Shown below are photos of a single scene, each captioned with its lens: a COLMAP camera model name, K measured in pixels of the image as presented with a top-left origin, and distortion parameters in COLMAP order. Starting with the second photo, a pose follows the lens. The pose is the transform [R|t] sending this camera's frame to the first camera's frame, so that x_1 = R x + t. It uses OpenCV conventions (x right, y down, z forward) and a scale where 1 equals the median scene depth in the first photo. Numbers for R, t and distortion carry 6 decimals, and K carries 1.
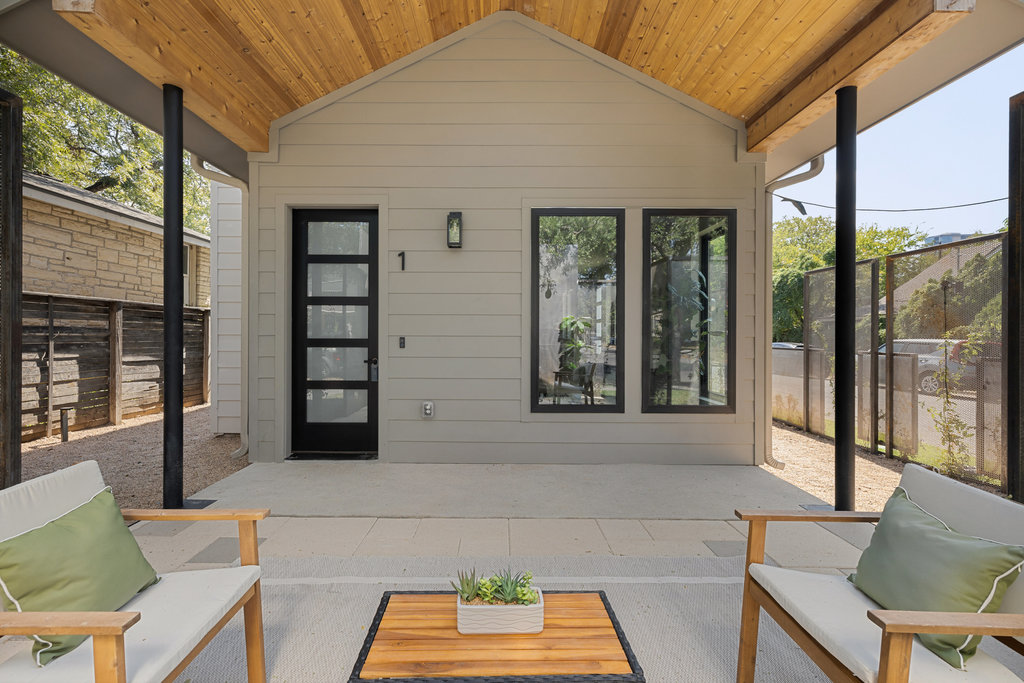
lens RADIAL K [[452.5, 0, 512.0], [0, 452.5, 341.5], [0, 0, 1]] dist [-0.003668, -0.000725]
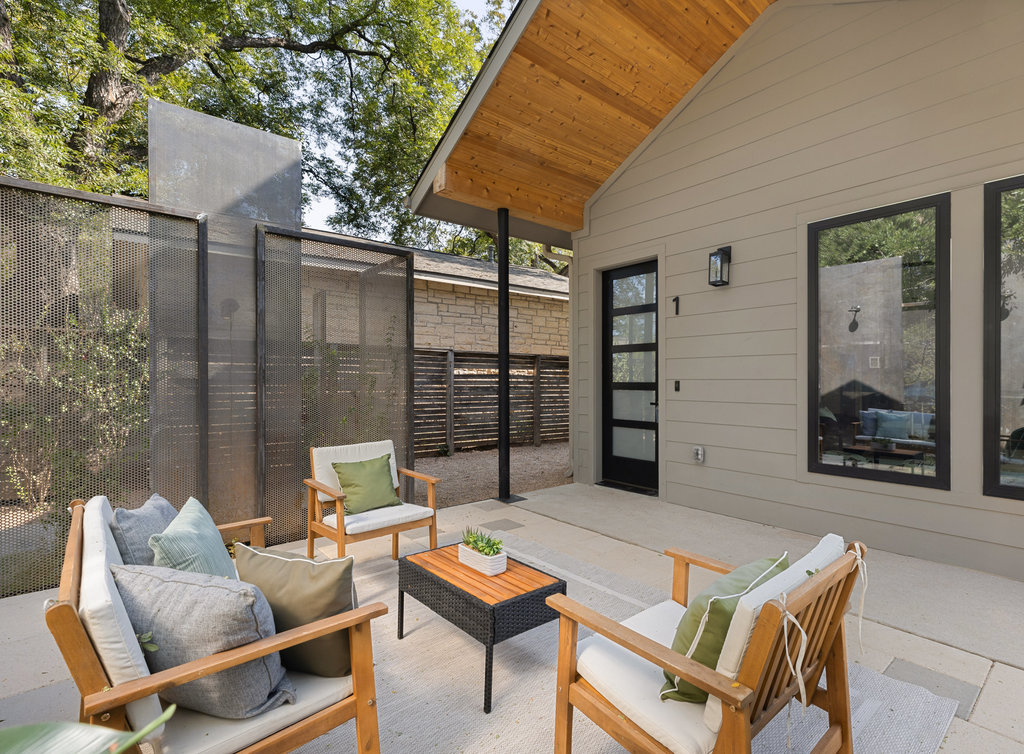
lens RADIAL K [[498.1, 0, 513.4], [0, 498.1, 393.2], [0, 0, 1]] dist [0.000625, 0.000186]
pose [[0.627886, 0.016673, -0.778126, 0.401294], [-0.008530, 0.999858, 0.014542, 0.005201], [0.778258, -0.002494, 0.627939, 0.010170]]
